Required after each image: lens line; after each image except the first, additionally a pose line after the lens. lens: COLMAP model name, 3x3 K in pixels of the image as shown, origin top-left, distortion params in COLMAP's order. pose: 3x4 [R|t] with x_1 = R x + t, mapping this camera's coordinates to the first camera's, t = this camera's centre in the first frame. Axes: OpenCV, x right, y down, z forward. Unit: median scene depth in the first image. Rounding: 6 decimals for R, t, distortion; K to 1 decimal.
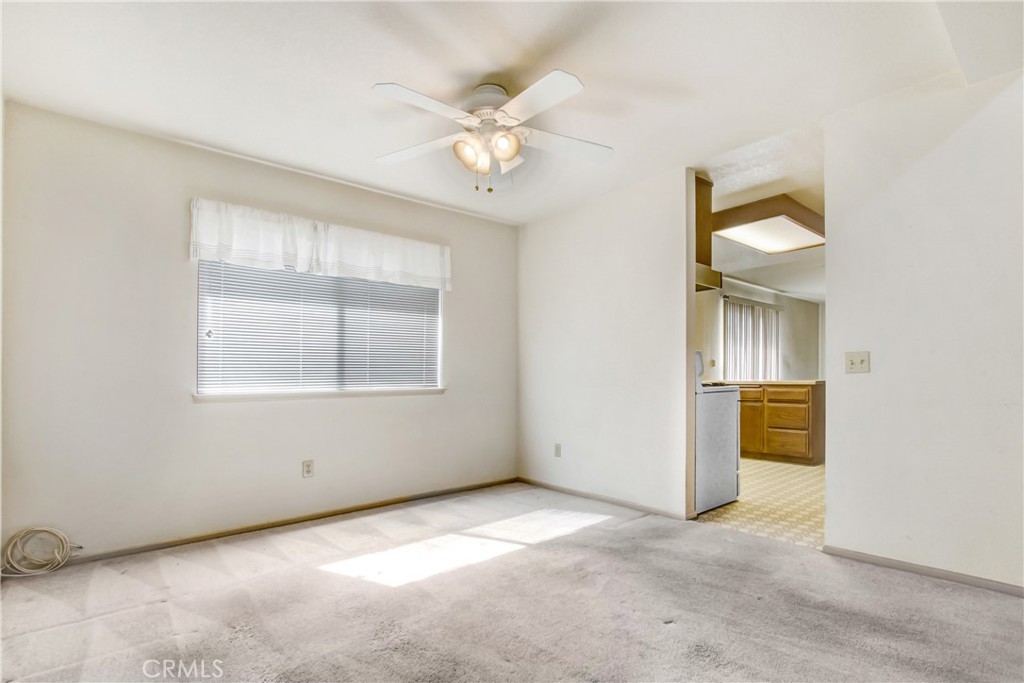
lens RADIAL K [[493.6, 0, 545.9], [0, 493.6, 363.4], [0, 0, 1]] dist [-0.001675, 0.001222]
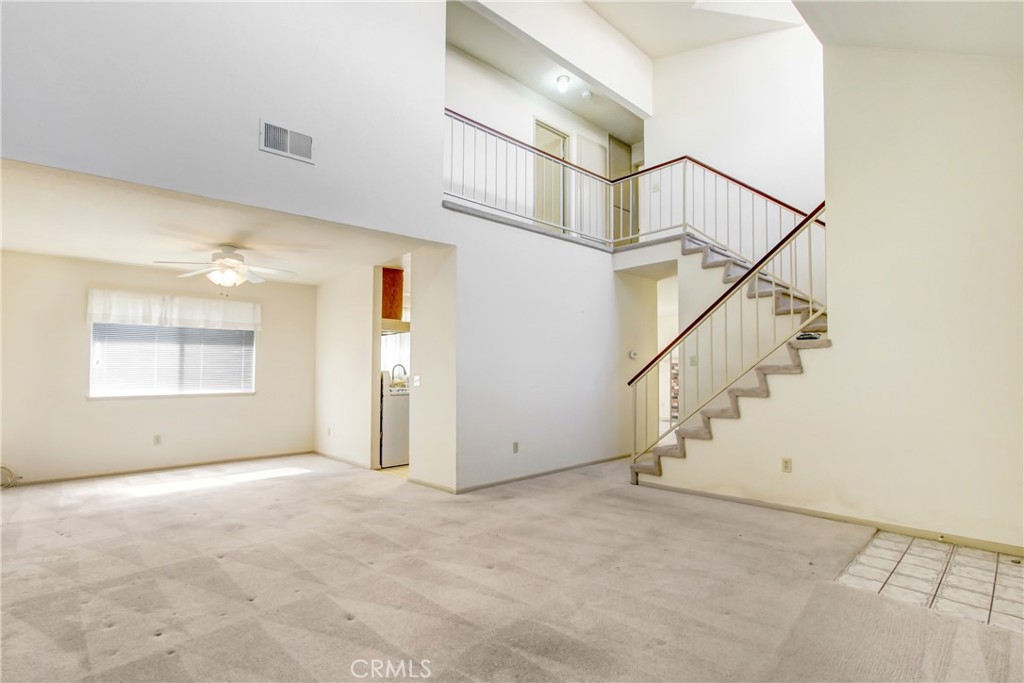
lens RADIAL K [[493.6, 0, 509.6], [0, 493.6, 347.0], [0, 0, 1]] dist [-0.001675, 0.001222]
pose [[0.999929, 0.000275, -0.011895, 0.742130], [-0.000632, 0.999549, -0.030038, -0.056029], [0.011882, 0.030043, 0.999478, -0.688634]]
